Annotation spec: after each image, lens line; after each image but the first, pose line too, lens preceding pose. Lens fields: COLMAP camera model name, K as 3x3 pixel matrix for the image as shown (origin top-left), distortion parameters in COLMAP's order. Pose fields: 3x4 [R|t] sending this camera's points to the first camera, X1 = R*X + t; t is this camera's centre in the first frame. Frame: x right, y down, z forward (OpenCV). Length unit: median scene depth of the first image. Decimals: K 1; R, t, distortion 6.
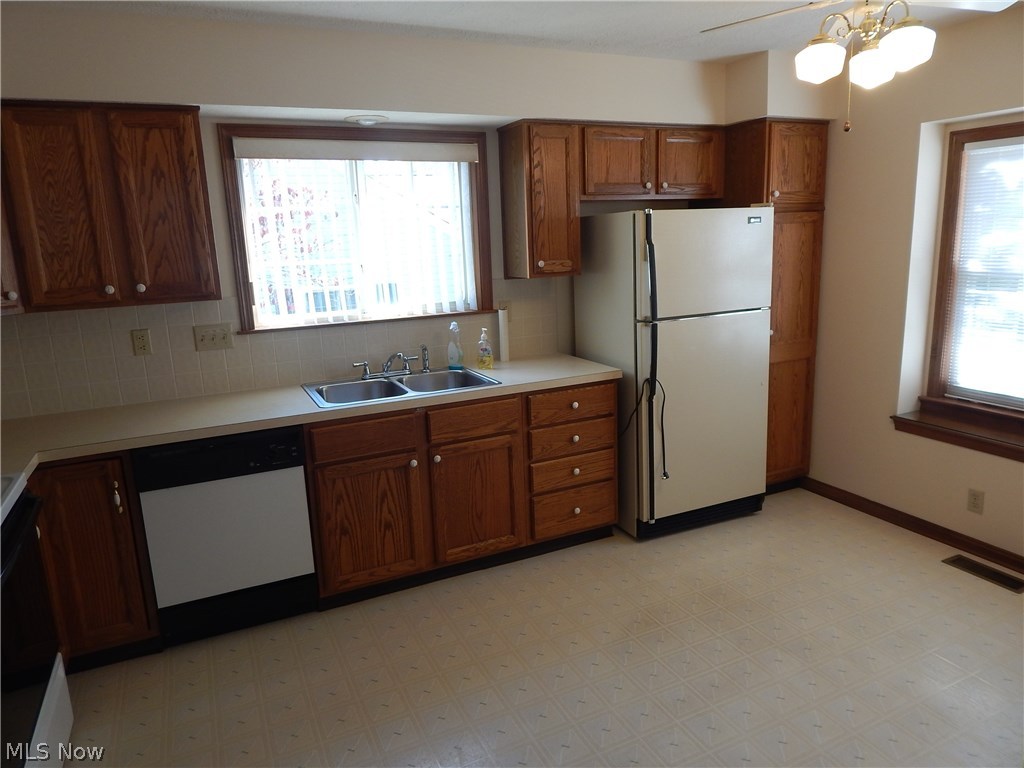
lens RADIAL K [[692.7, 0, 512.0], [0, 692.7, 384.0], [0, 0, 1]] dist [0.047547, -0.037850]
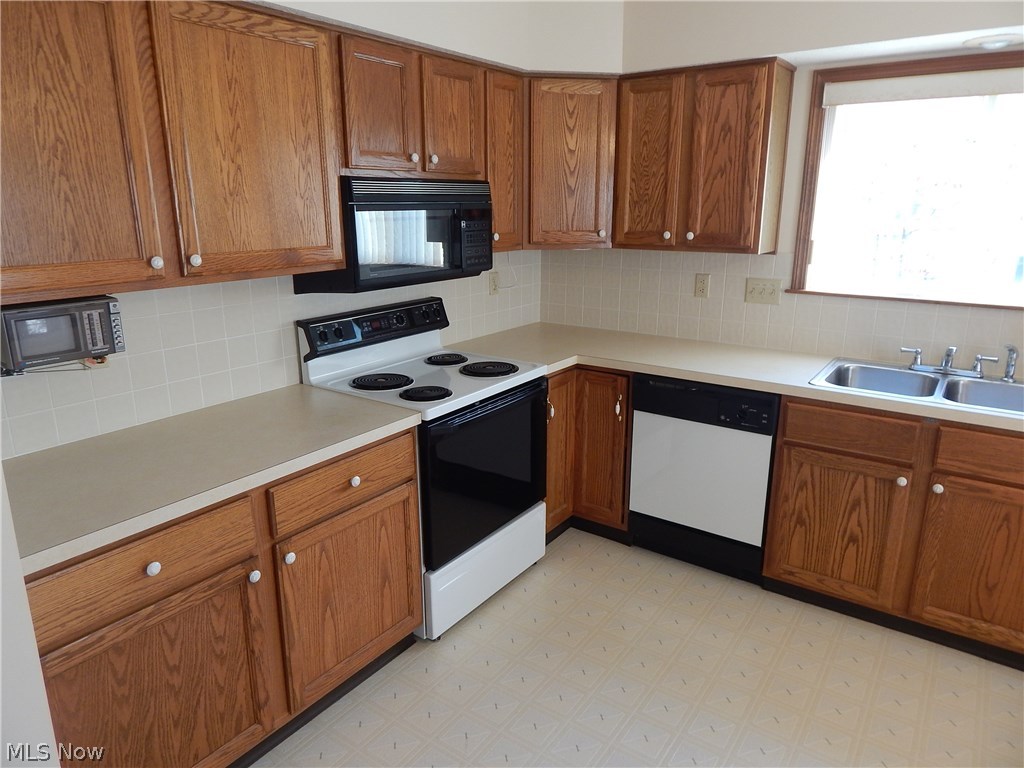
lens RADIAL K [[692.7, 0, 512.0], [0, 692.7, 384.0], [0, 0, 1]] dist [0.047547, -0.037850]
pose [[0.490674, 0.263792, -0.830453, 0.289196], [-0.206367, 0.961139, 0.183372, -0.051620], [0.846553, 0.081402, 0.526044, 0.185040]]
